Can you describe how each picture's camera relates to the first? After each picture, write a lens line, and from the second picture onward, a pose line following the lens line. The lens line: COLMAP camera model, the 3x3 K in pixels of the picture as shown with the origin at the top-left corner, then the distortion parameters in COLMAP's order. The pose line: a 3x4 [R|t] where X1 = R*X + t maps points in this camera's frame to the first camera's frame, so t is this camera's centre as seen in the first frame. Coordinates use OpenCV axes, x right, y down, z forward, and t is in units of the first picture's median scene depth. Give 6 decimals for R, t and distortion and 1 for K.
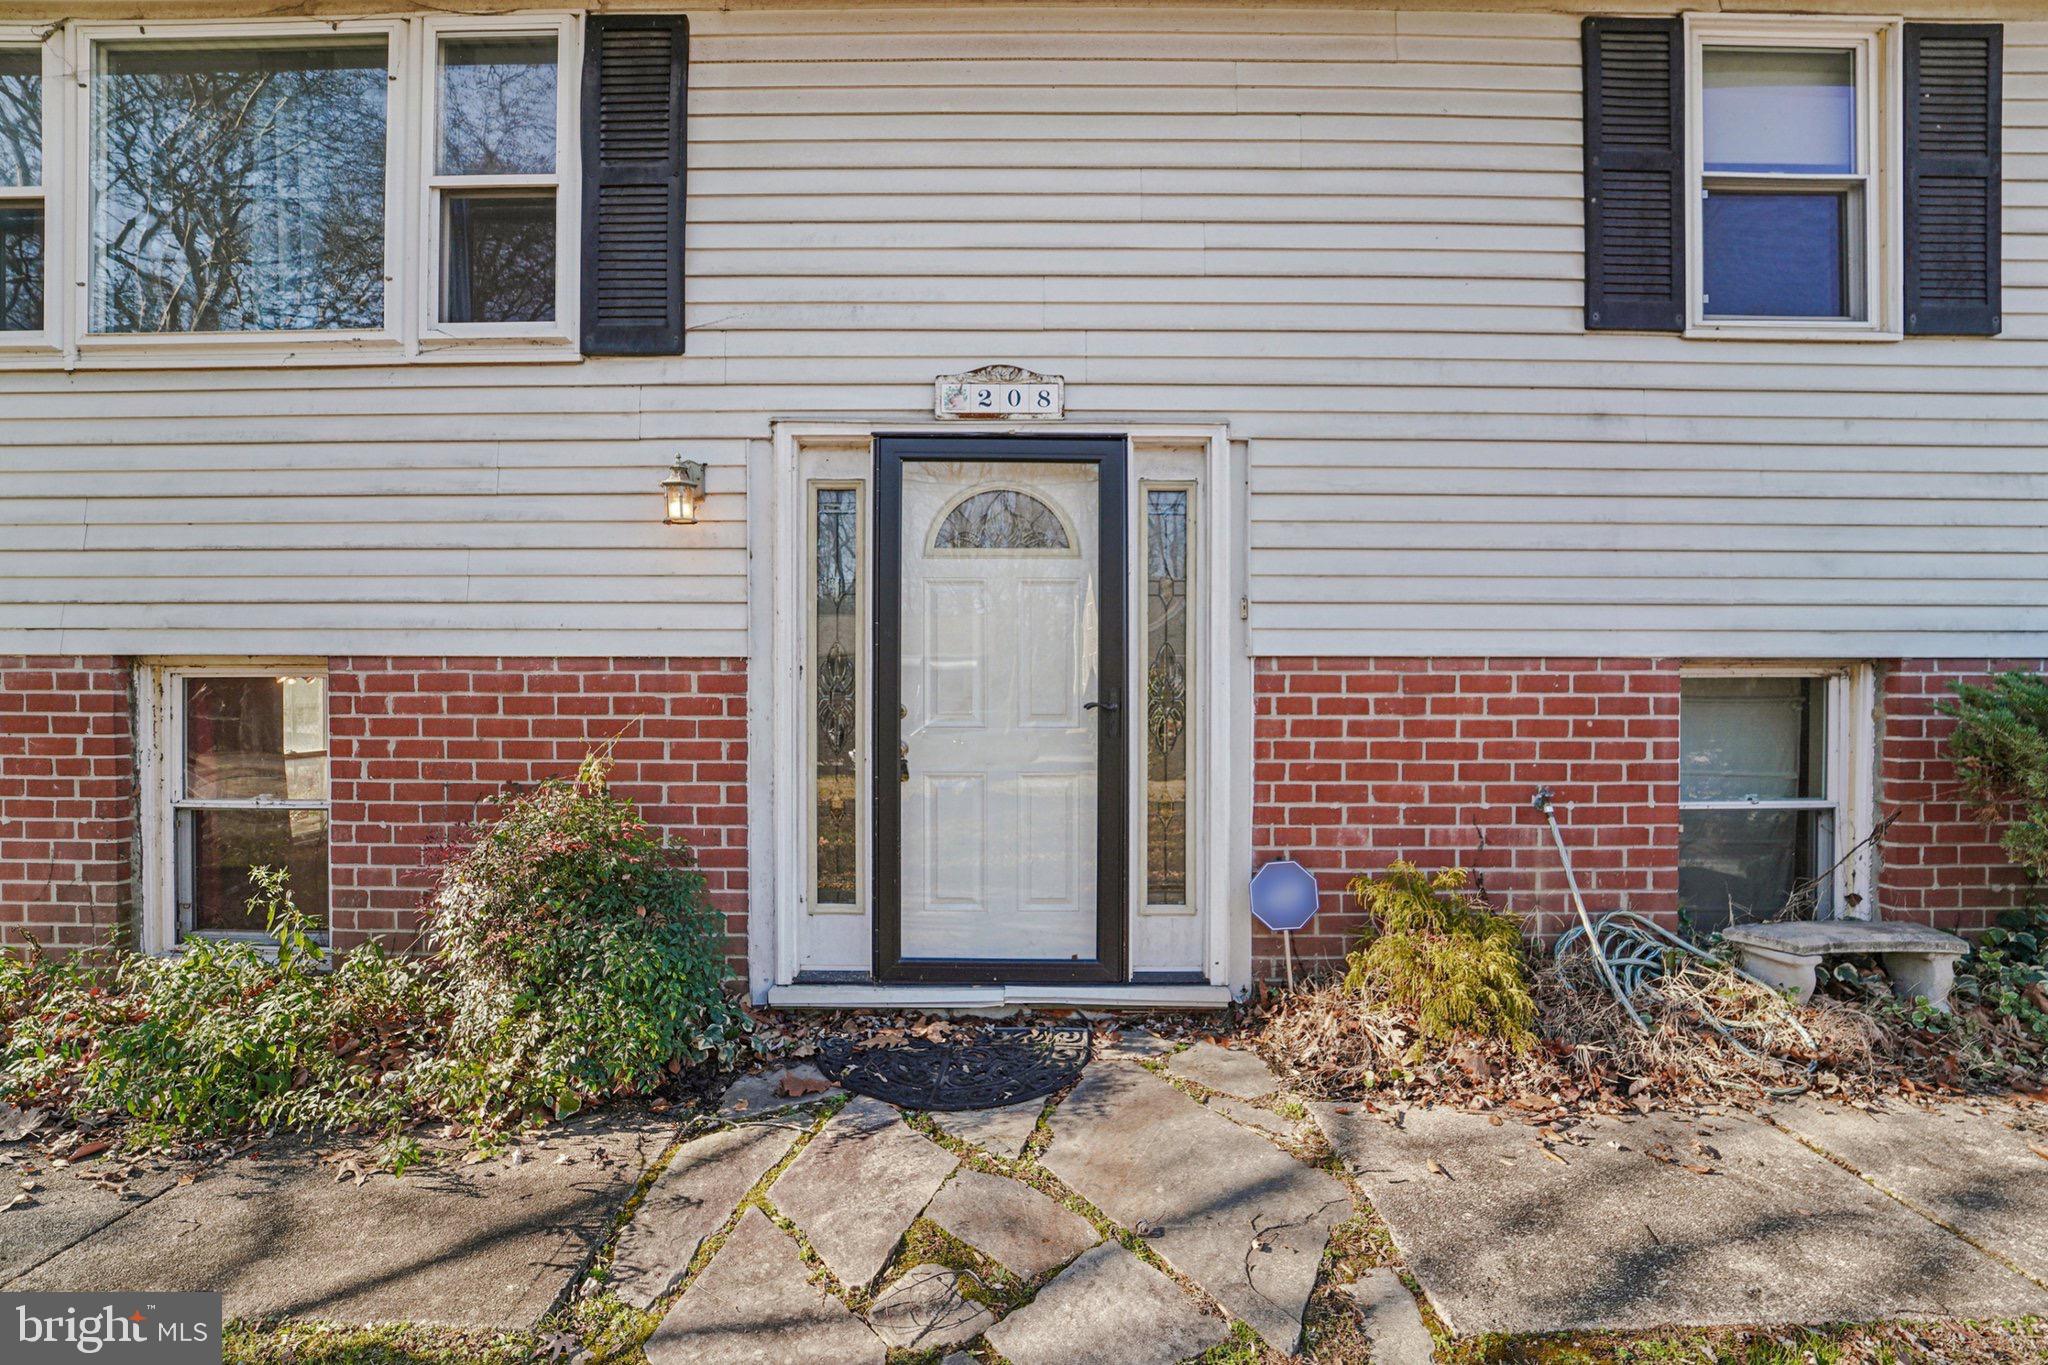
lens RADIAL K [[832.8, 0, 1034.8], [0, 832.8, 697.8], [0, 0, 1]] dist [-0.020066, 0.000006]
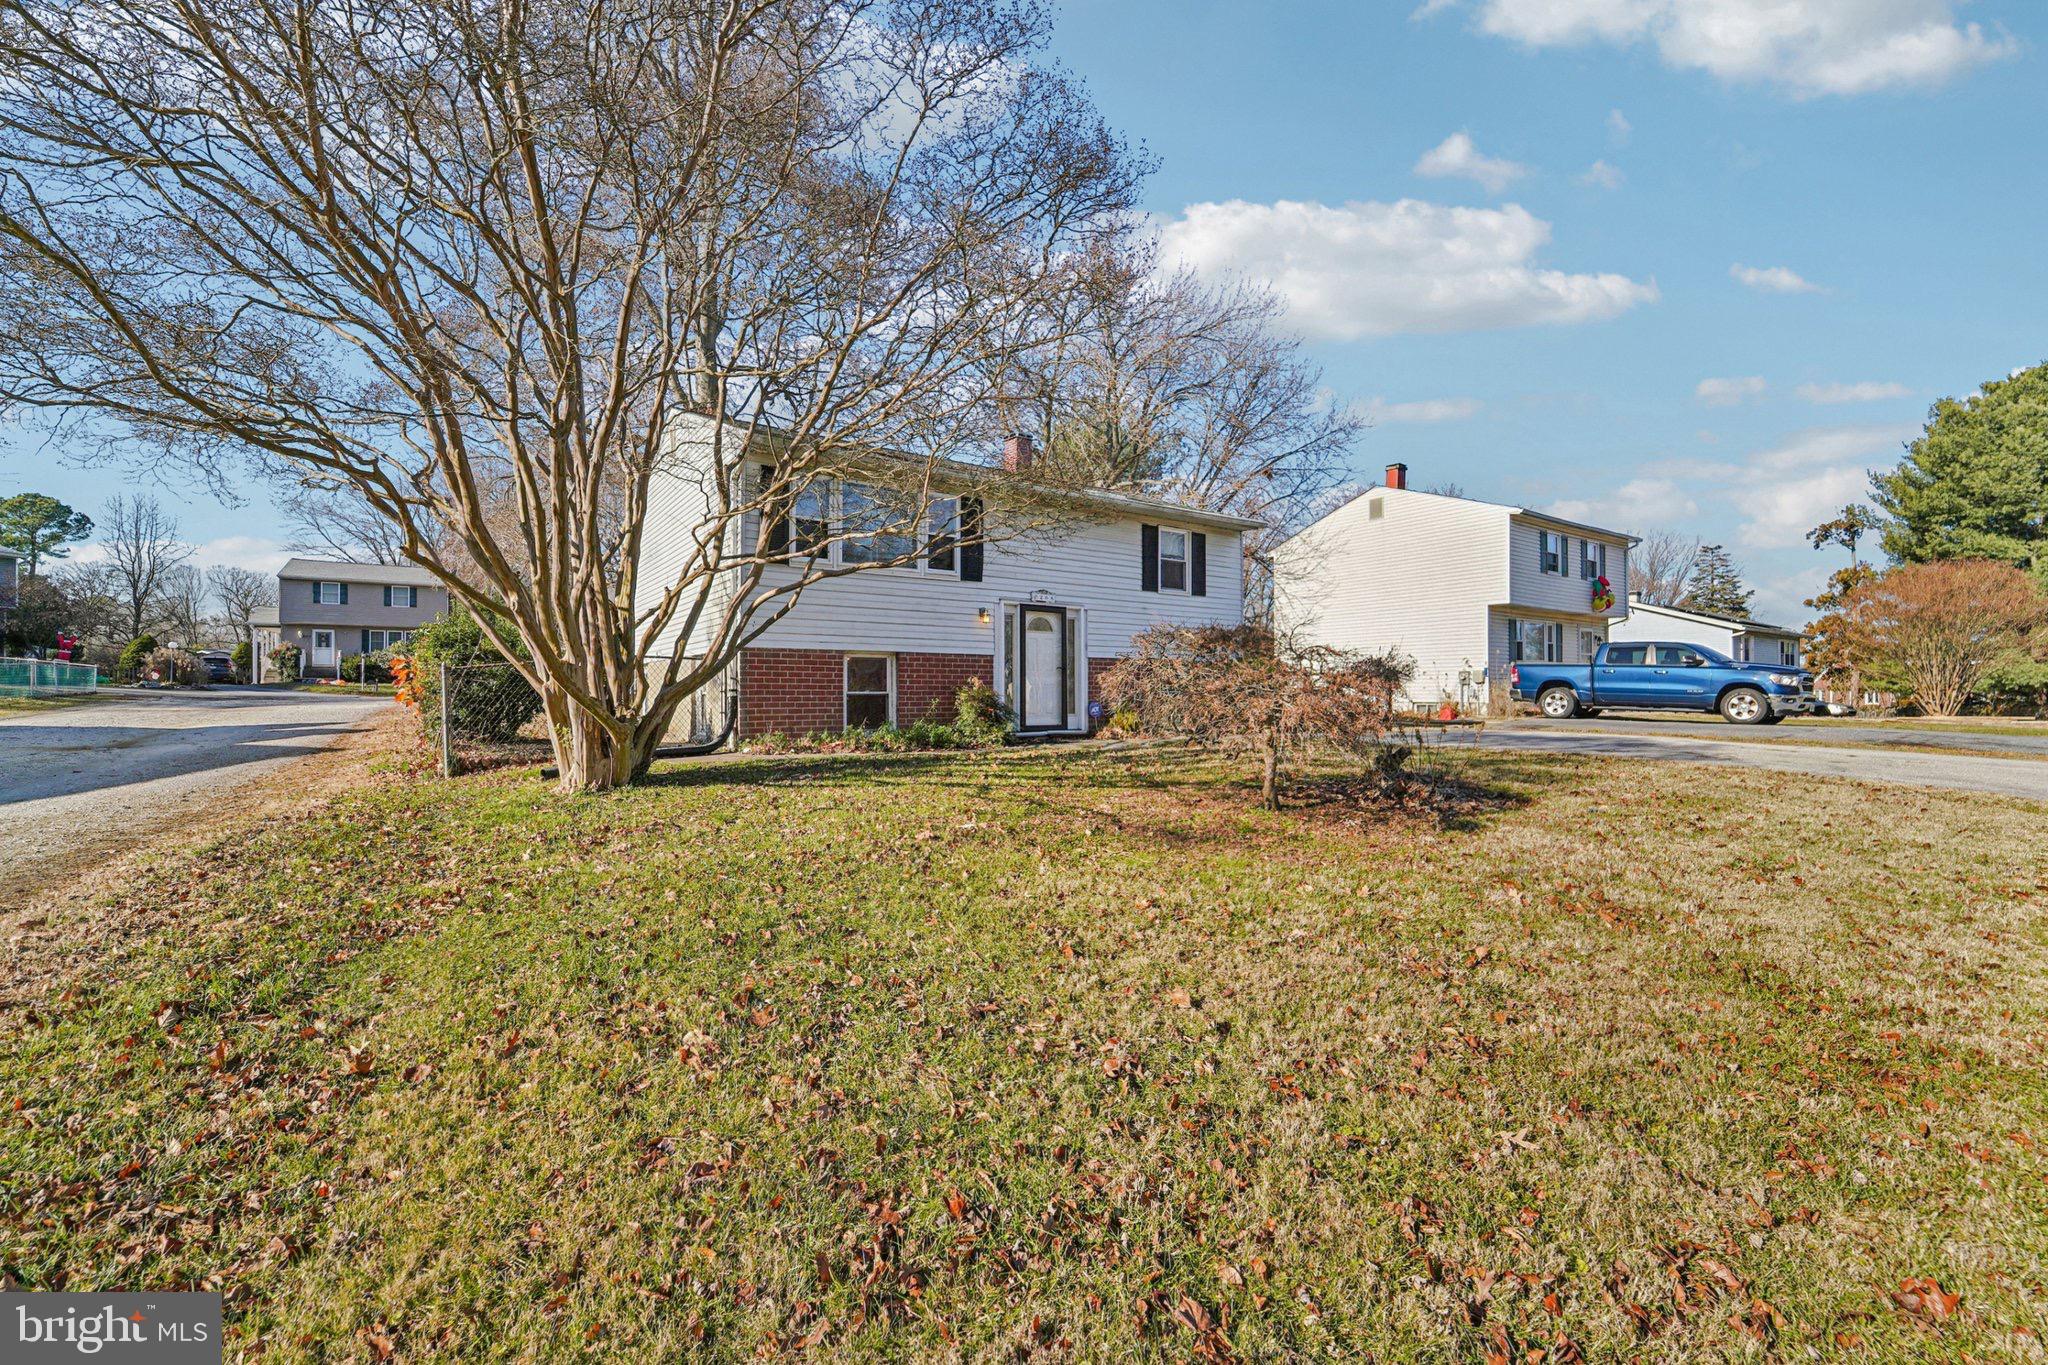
lens RADIAL K [[832.8, 0, 1034.8], [0, 832.8, 697.8], [0, 0, 1]] dist [-0.020066, 0.000006]
pose [[0.813509, -0.006118, 0.581520, -2.628311], [0.009149, 0.999956, -0.002279, 0.178890], [-0.581480, 0.007174, 0.813529, -2.537600]]
